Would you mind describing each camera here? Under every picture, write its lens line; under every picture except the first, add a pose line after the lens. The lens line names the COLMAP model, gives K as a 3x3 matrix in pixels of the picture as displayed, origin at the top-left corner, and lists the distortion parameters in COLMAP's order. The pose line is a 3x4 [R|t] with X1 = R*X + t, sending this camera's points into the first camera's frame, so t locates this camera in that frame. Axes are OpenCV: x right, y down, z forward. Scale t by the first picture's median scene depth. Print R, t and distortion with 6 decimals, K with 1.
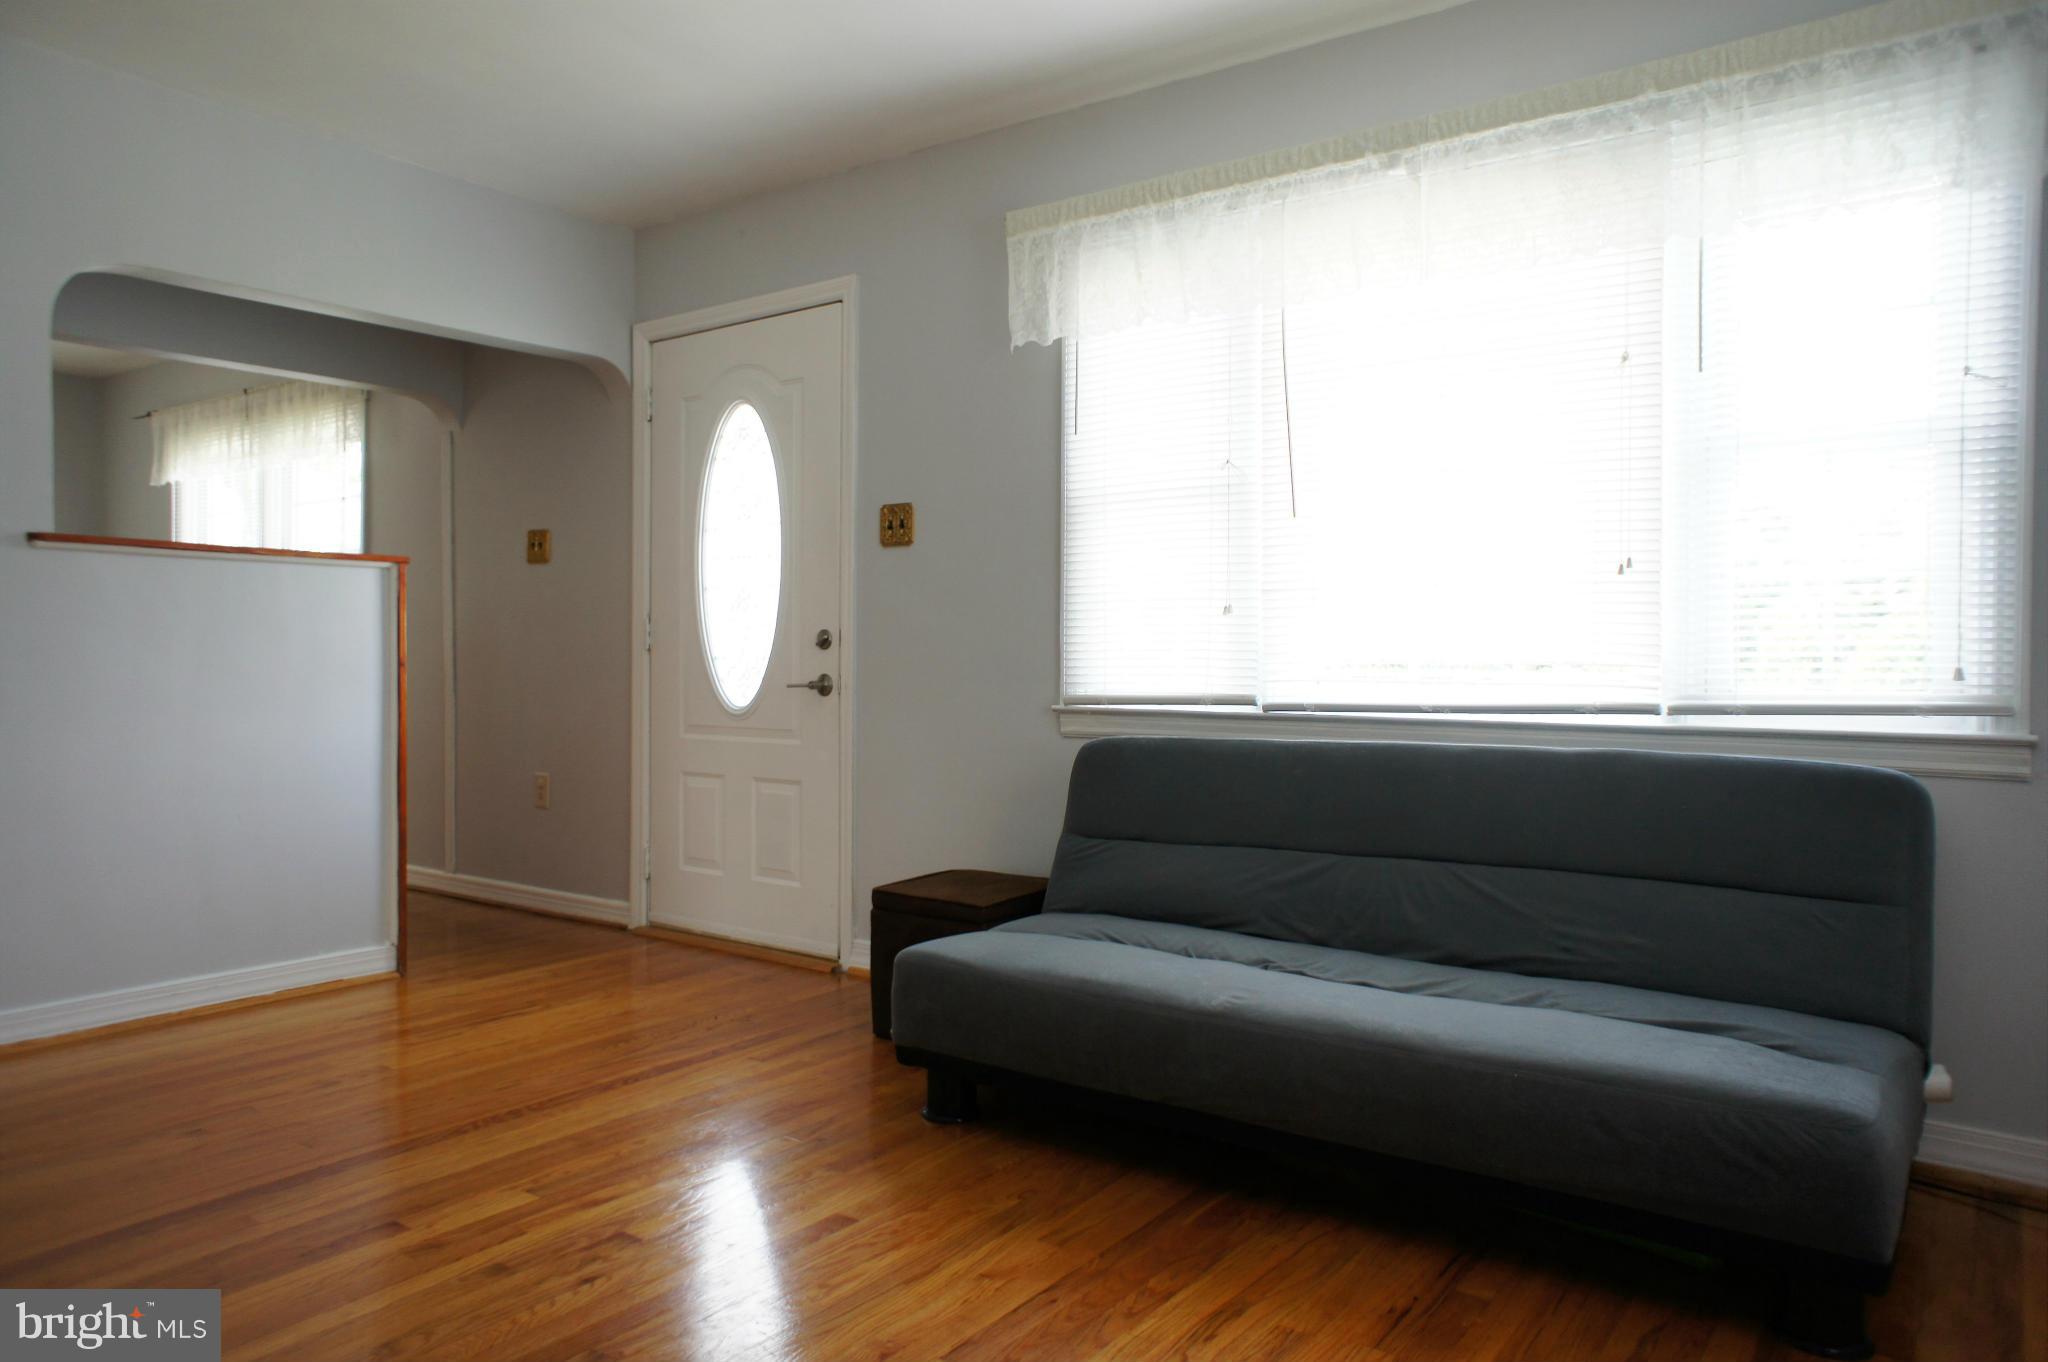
lens RADIAL K [[1380.9, 0, 1011.0], [0, 1380.9, 676.6], [0, 0, 1]] dist [-0.039073, 0.036414]
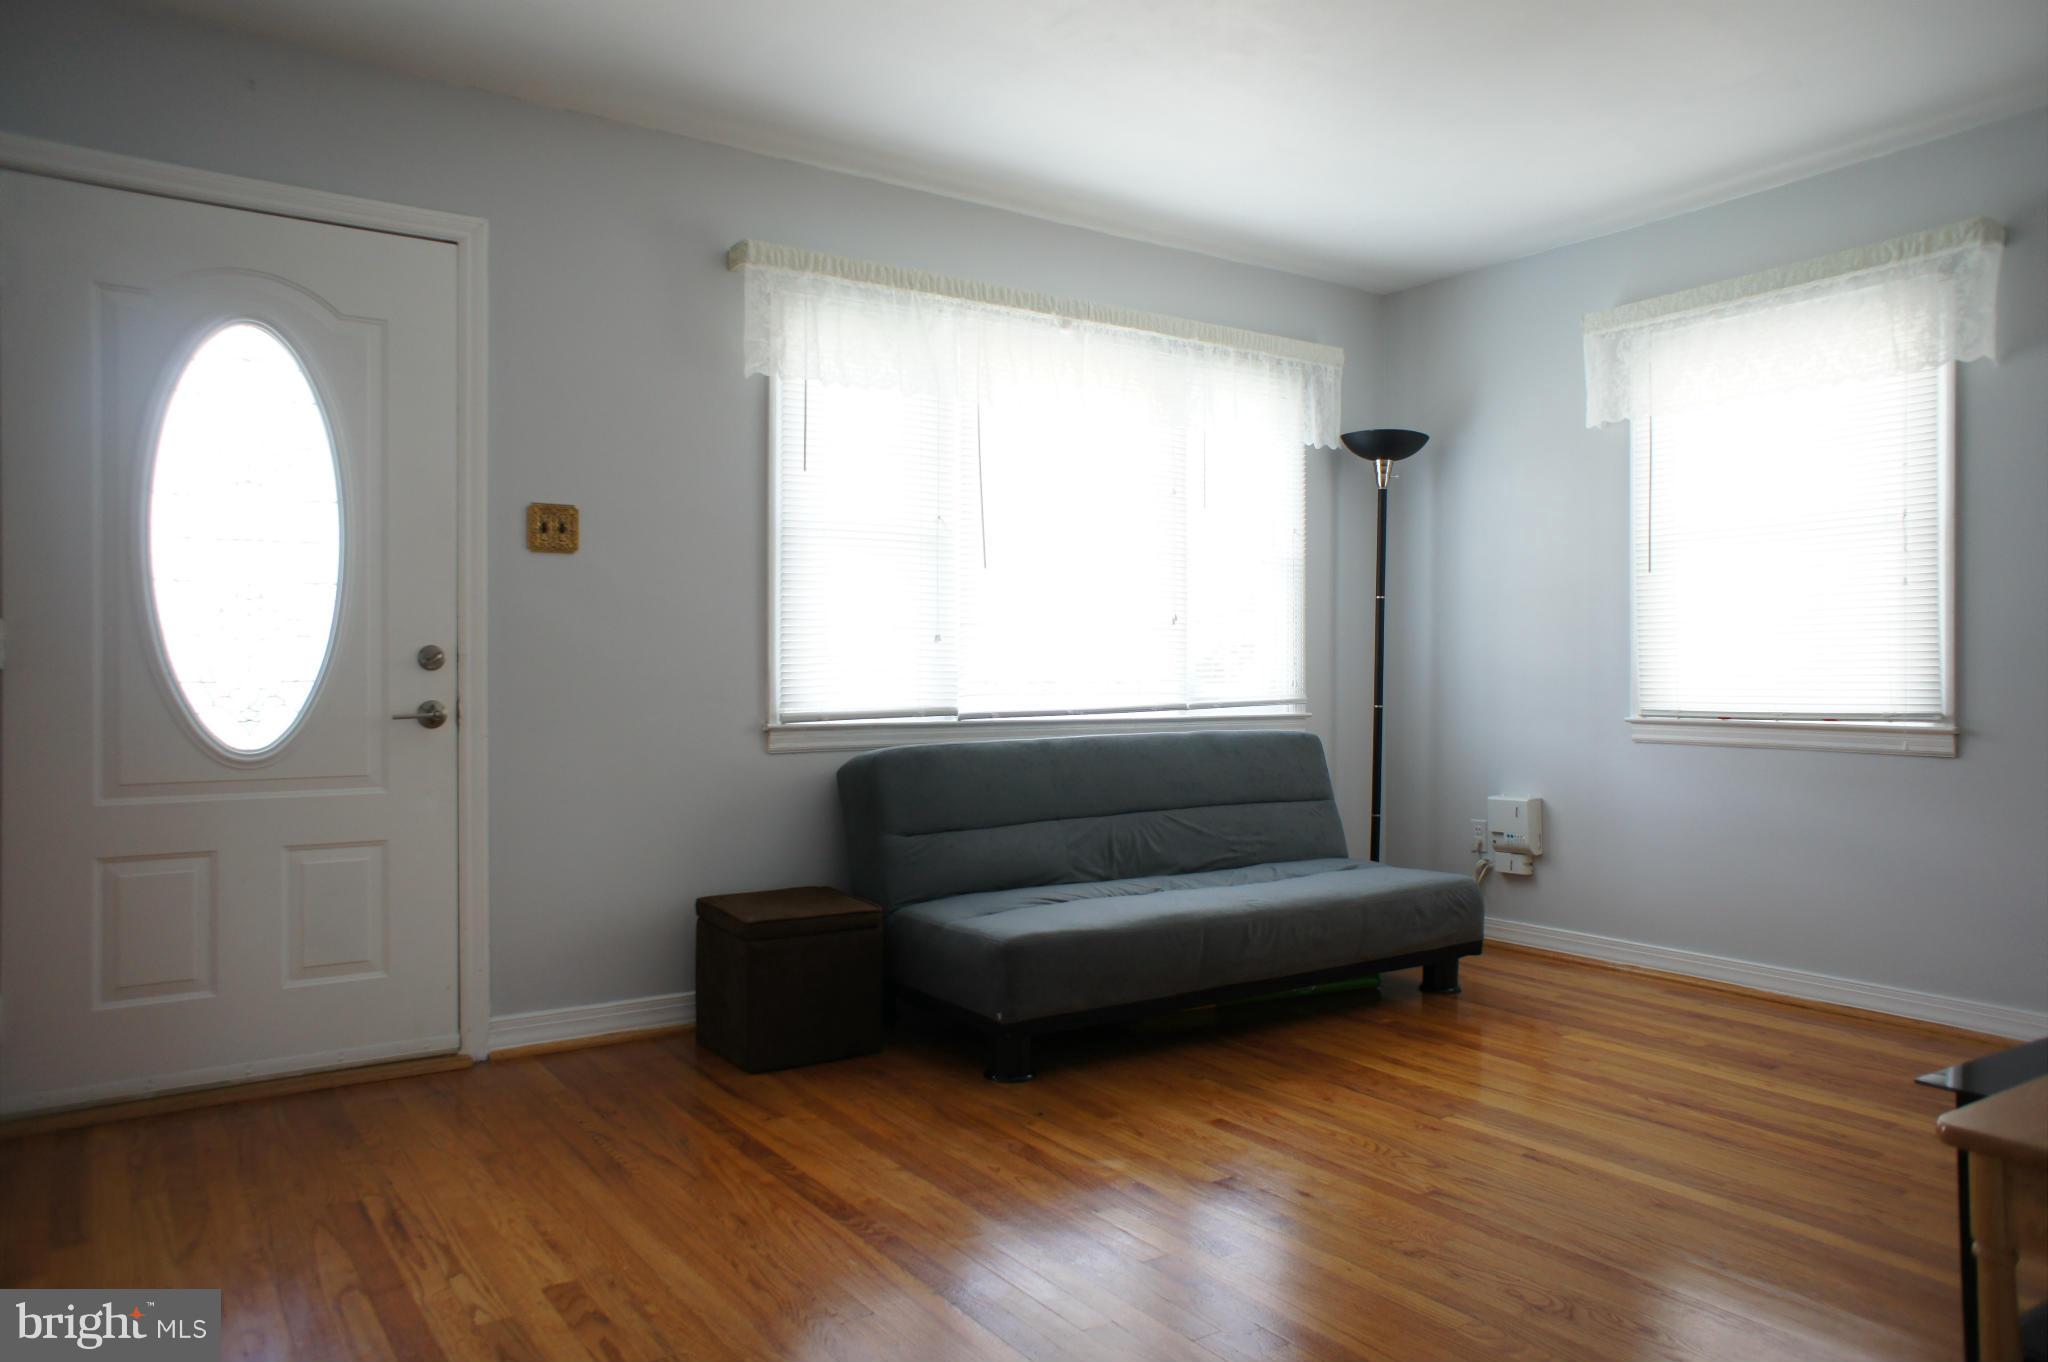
lens RADIAL K [[1380.9, 0, 1023.2], [0, 1380.9, 684.0], [0, 0, 1]] dist [-0.039073, 0.036414]
pose [[0.332402, -0.014948, 0.943019, -0.983767], [0.012845, 0.999853, 0.011321, -0.021023], [-0.943050, 0.008350, 0.332545, 0.525467]]
